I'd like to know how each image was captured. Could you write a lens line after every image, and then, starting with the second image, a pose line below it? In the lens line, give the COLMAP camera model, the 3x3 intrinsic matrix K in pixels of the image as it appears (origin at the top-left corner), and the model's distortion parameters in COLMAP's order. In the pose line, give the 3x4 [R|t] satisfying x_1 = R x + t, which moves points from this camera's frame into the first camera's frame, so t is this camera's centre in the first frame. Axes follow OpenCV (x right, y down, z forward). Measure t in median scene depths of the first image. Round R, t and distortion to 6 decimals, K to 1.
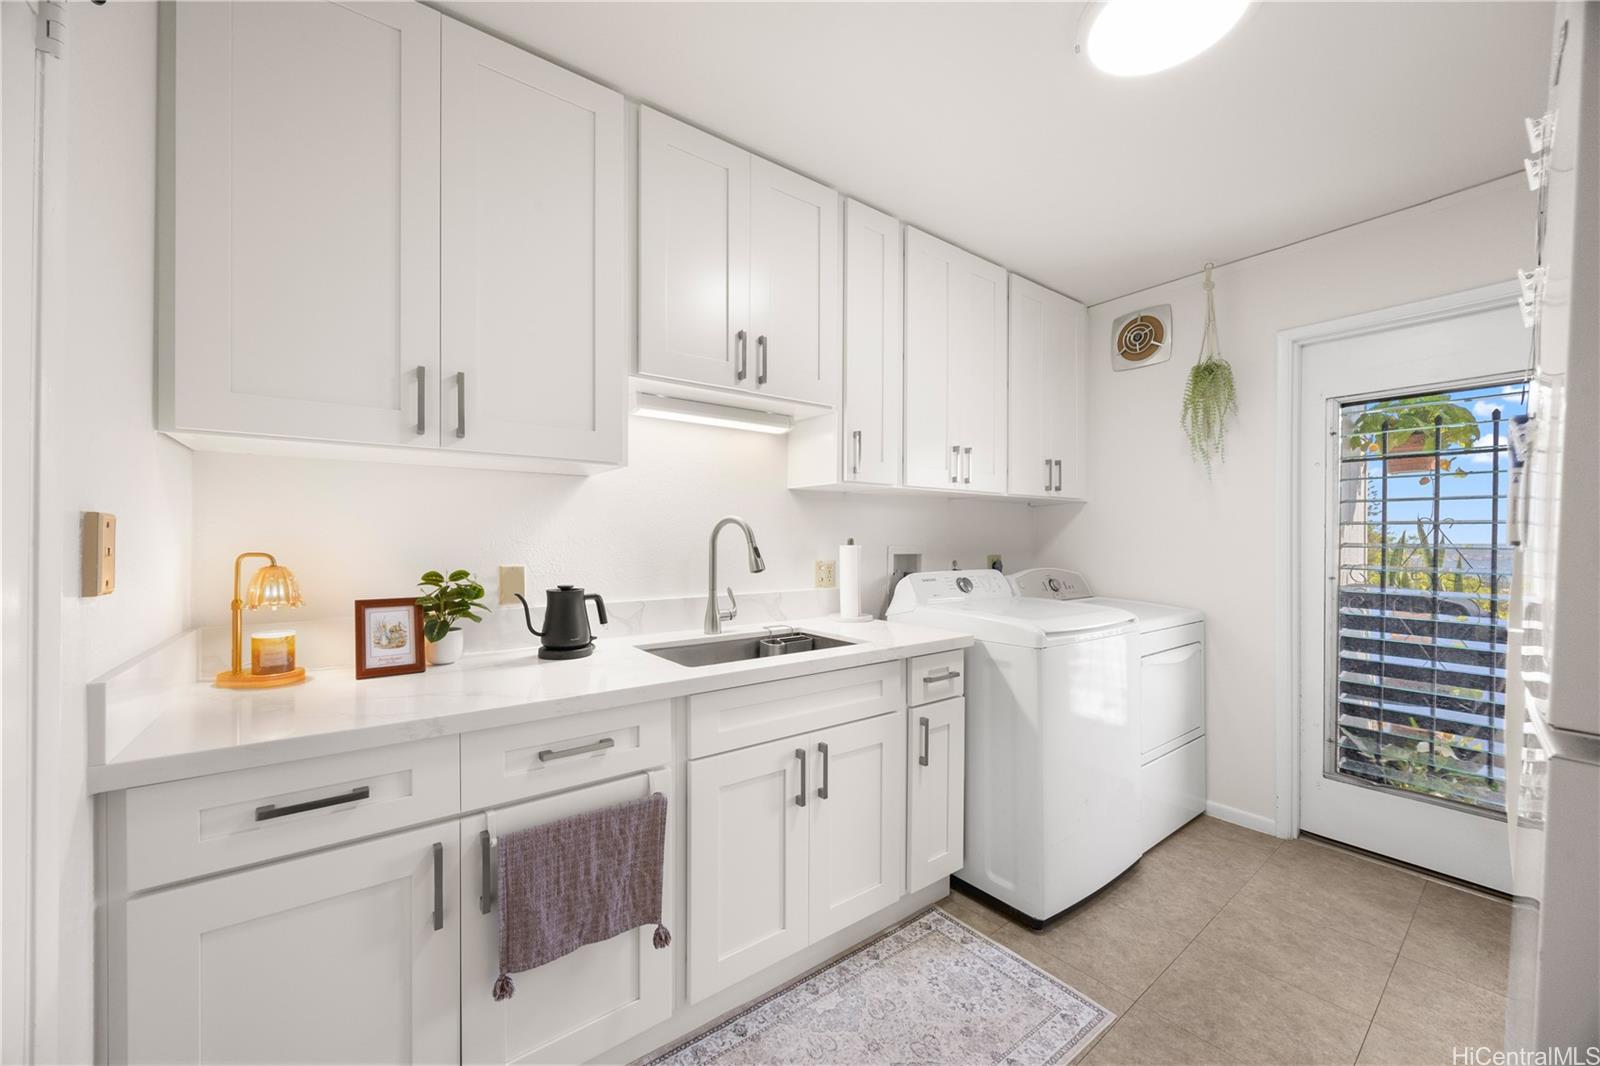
lens RADIAL K [[614.0, 0, 801.8], [0, 614.0, 537.9], [0, 0, 1]] dist [-0.001298, -0.000068]
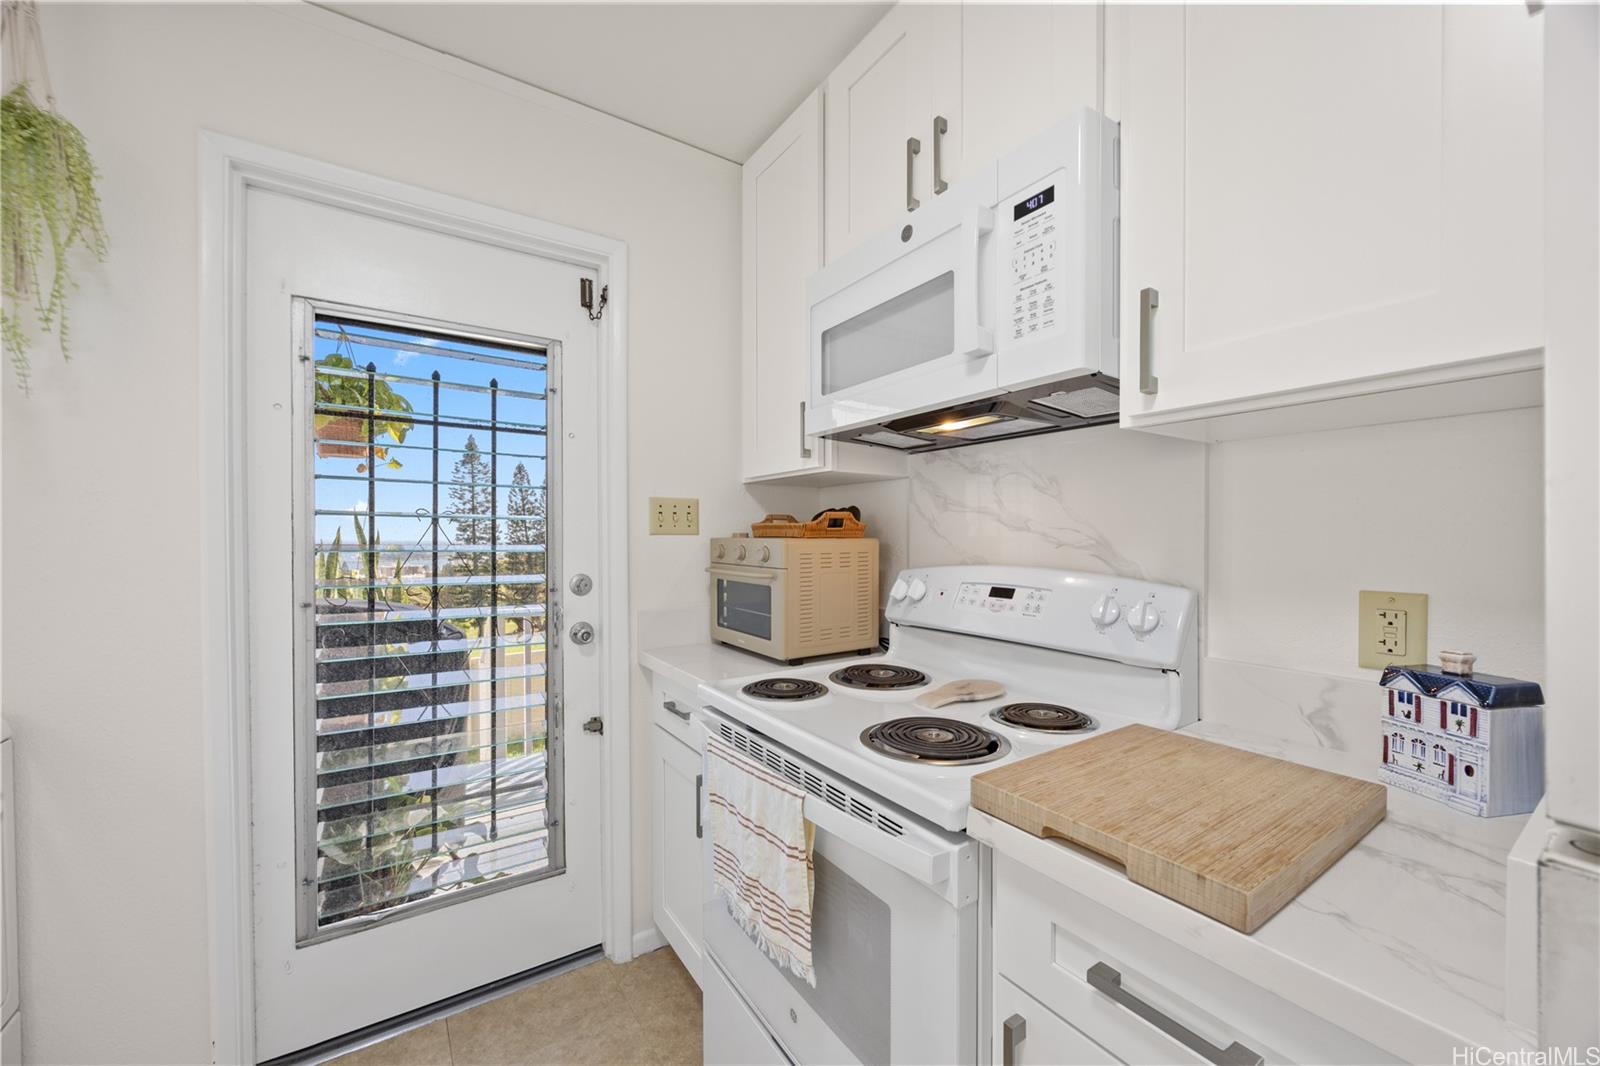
lens RADIAL K [[614.0, 0, 796.9], [0, 614.0, 542.8], [0, 0, 1]] dist [-0.001298, -0.000068]
pose [[0.079305, -0.013513, 0.996759, 0.313209], [0.002924, 0.999907, 0.013323, -0.001138], [-0.996846, 0.001858, 0.079337, 0.478962]]
